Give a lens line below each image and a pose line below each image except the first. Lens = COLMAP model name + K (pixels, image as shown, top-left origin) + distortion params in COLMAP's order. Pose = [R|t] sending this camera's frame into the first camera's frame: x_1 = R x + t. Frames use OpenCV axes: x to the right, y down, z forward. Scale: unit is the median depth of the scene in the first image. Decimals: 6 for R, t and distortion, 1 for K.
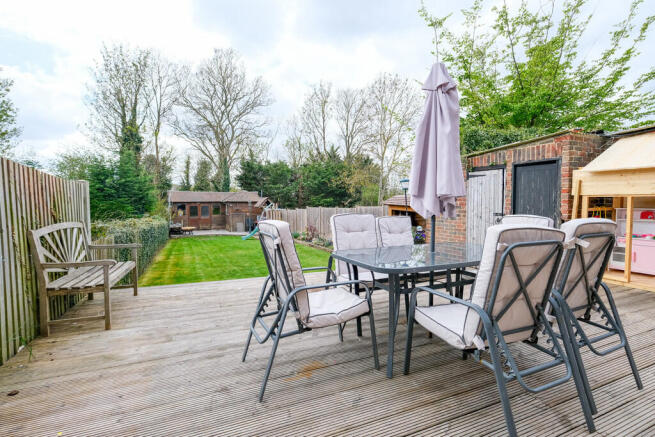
lens RADIAL K [[319.6, 0, 327.8], [0, 319.6, 218.6], [0, 0, 1]] dist [-0.000733, -0.000123]
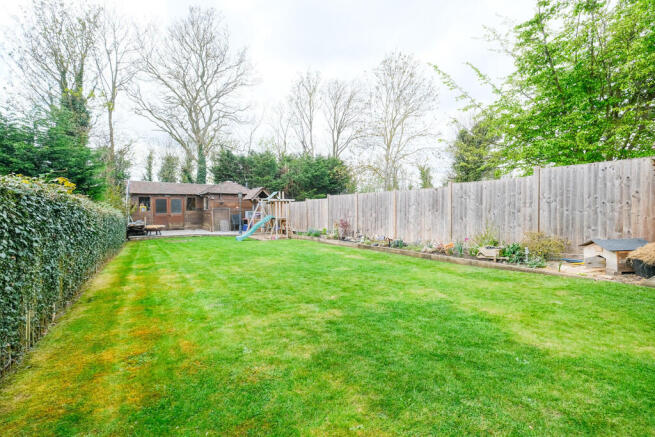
lens RADIAL K [[283.2, 0, 327.0], [0, 283.2, 217.4], [0, 0, 1]] dist [-0.003116, 0.000273]
pose [[0.988113, -0.000465, 0.153726, -0.116361], [0.003117, 0.999850, -0.017009, 0.017415], [-0.153695, 0.017286, 0.987967, 0.235468]]
